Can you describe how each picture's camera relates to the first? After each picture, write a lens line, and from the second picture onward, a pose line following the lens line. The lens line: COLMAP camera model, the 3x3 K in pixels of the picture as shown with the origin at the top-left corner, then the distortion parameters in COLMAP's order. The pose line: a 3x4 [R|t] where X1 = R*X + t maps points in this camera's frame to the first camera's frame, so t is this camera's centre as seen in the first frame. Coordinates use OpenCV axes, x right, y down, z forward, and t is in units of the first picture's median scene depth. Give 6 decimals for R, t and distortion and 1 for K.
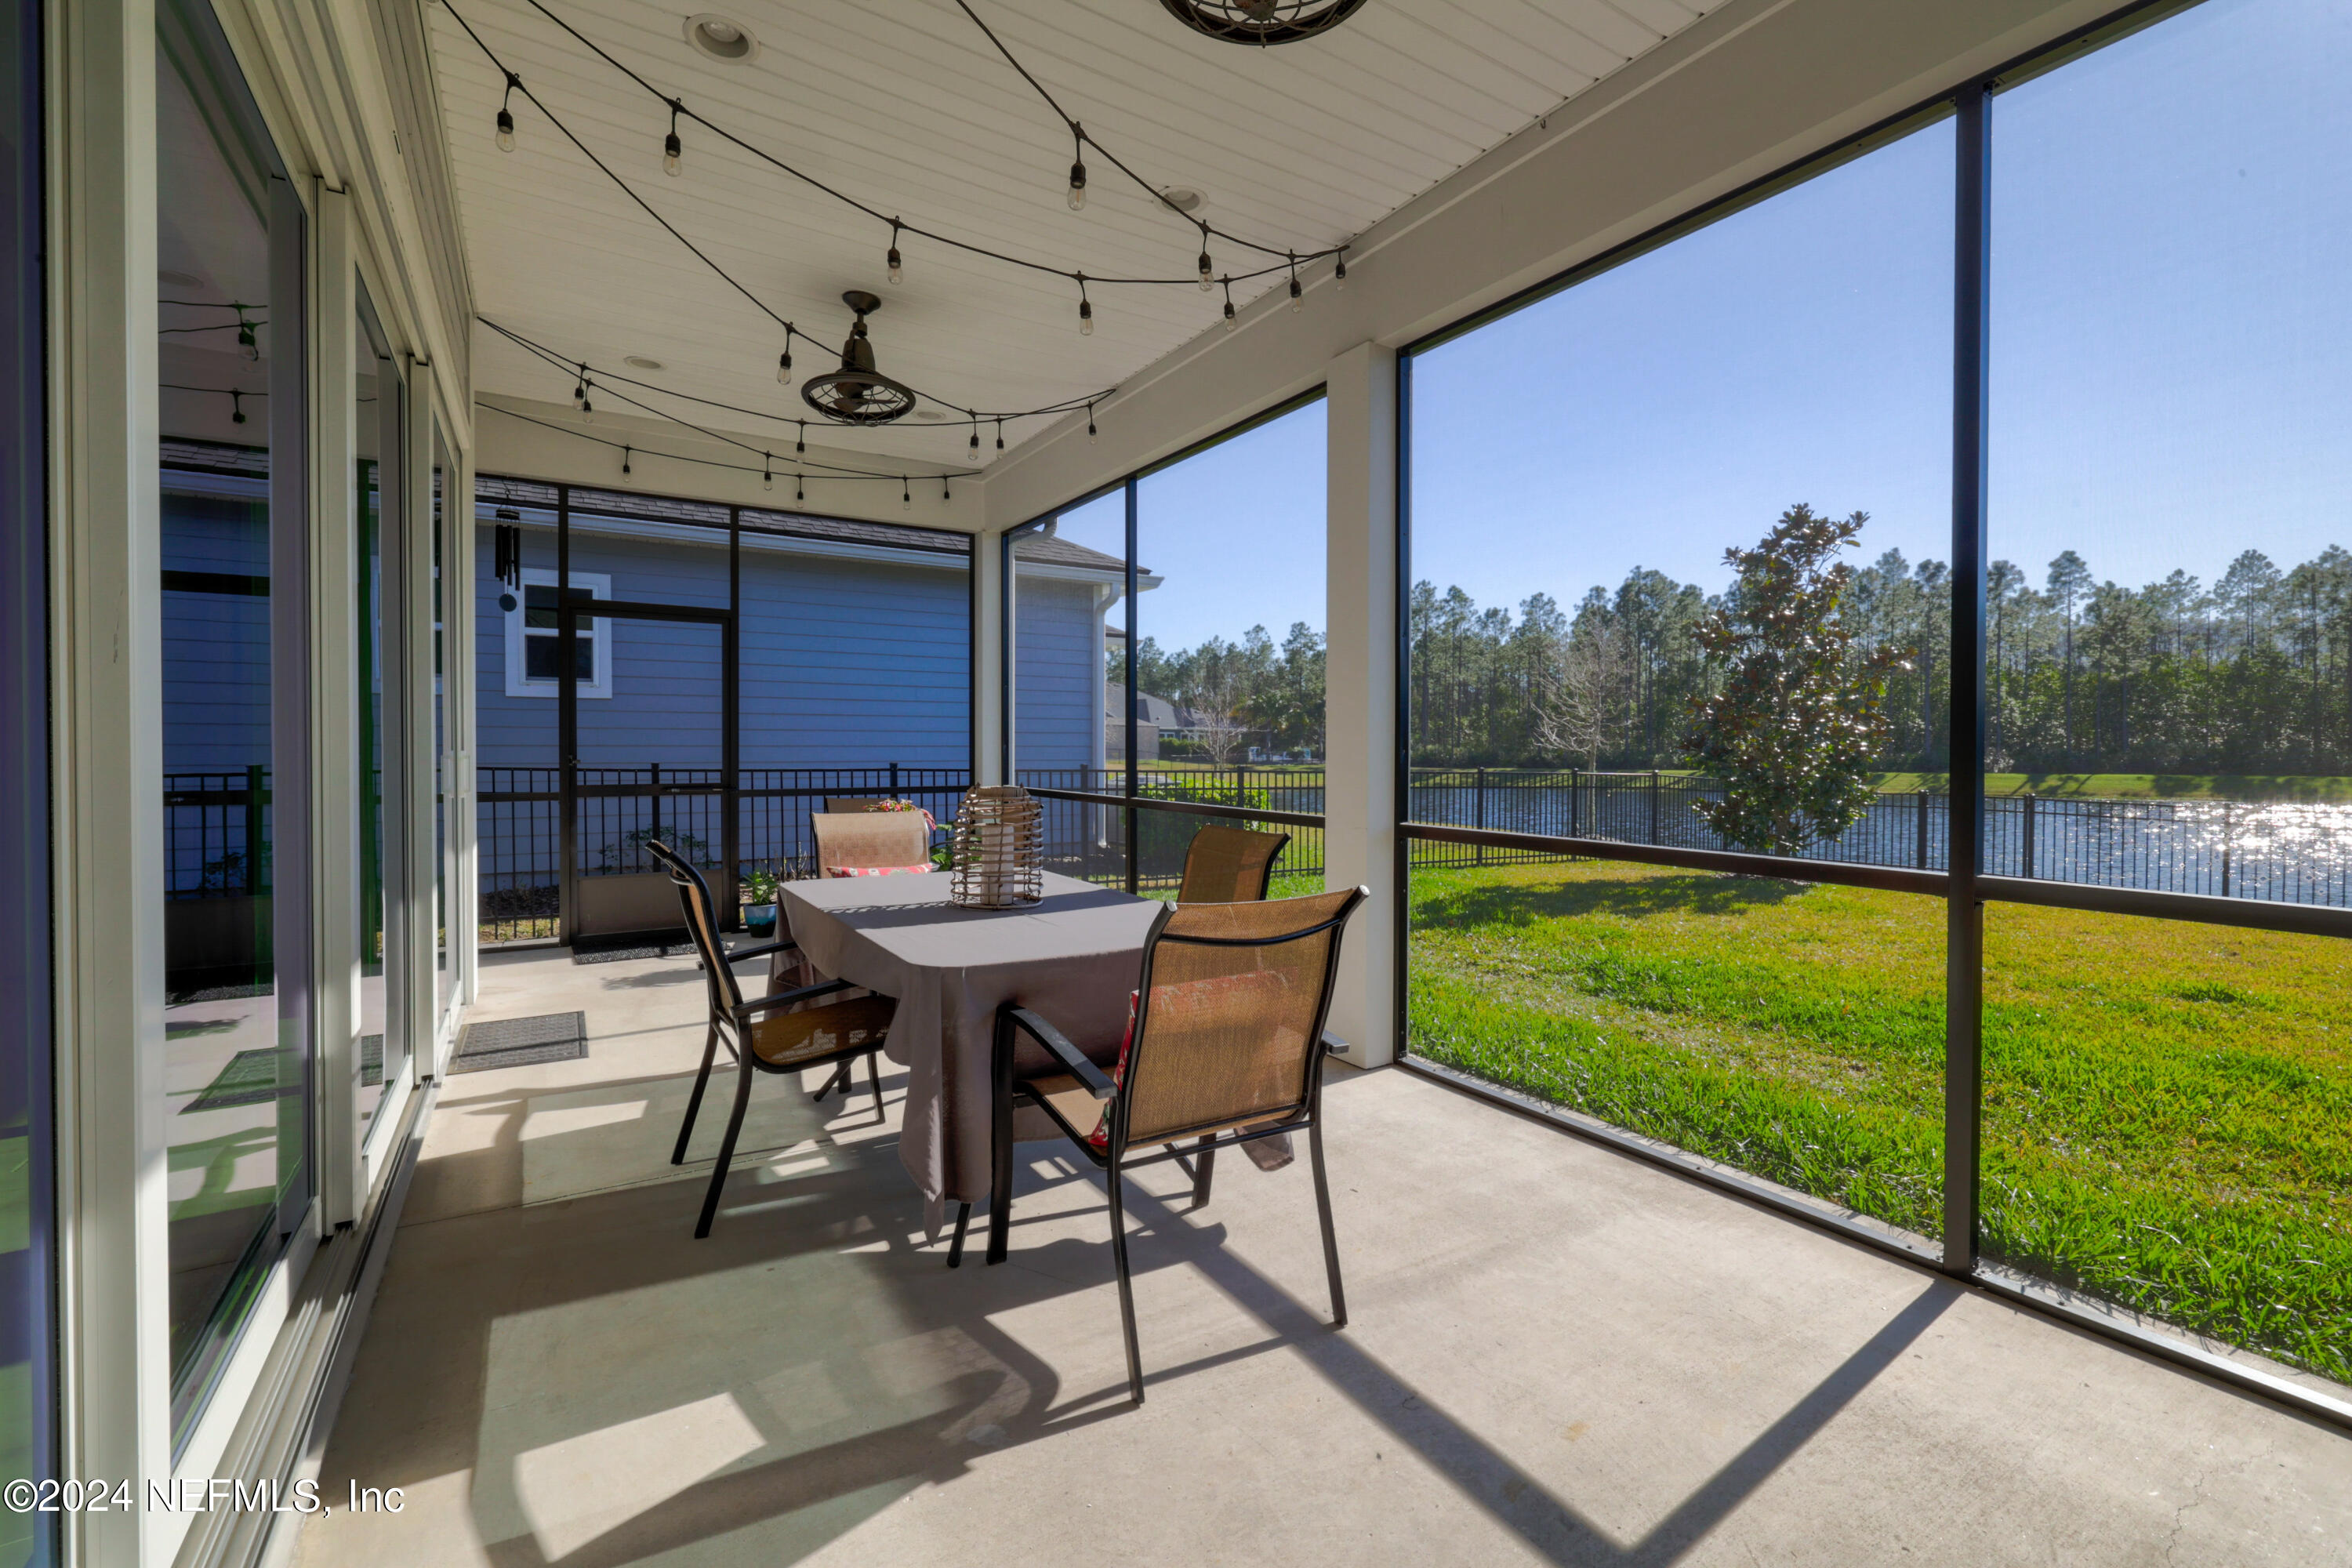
lens RADIAL K [[993.6, 0, 1150.7], [0, 993.6, 747.3], [0, 0, 1]] dist [-0.003007, -0.000051]
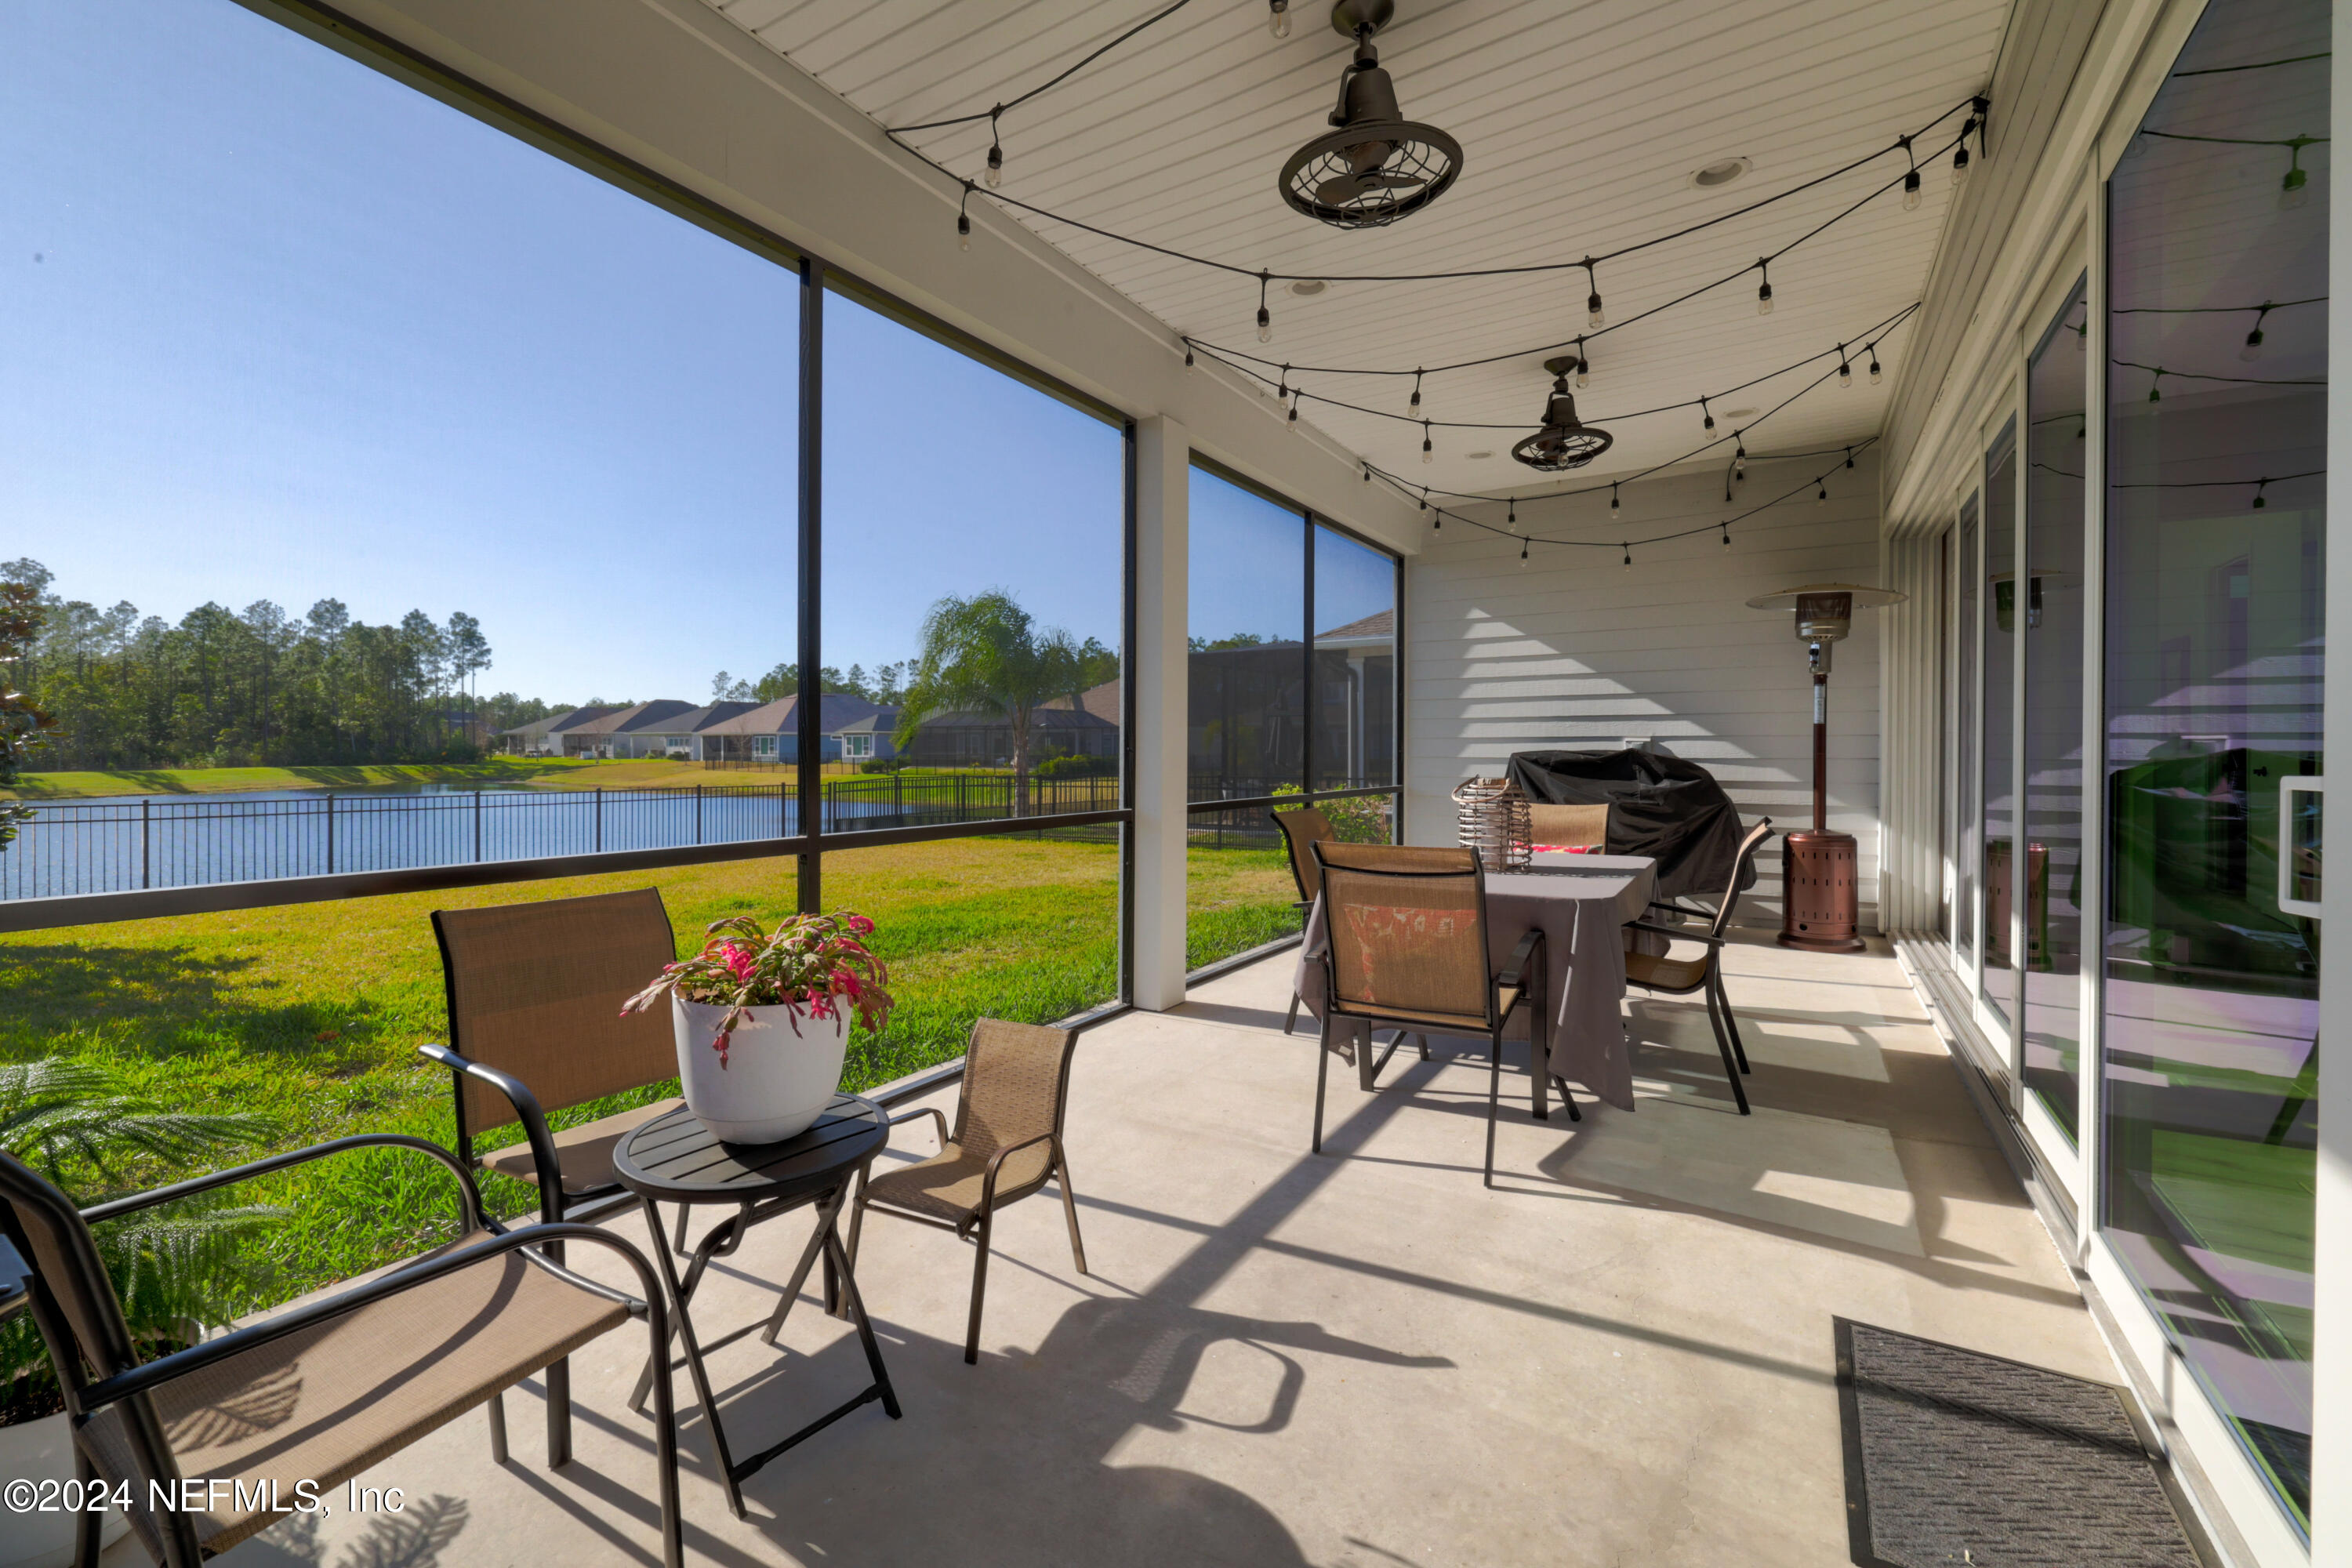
lens RADIAL K [[1005.8, 0, 1186.5], [0, 1005.8, 758.8], [0, 0, 1]] dist [0.002841, -0.000169]
pose [[-0.461702, -0.013266, 0.886936, -1.041692], [-0.005986, 0.999912, 0.011840, 0.002136], [-0.887015, 0.000157, -0.461741, 1.836469]]
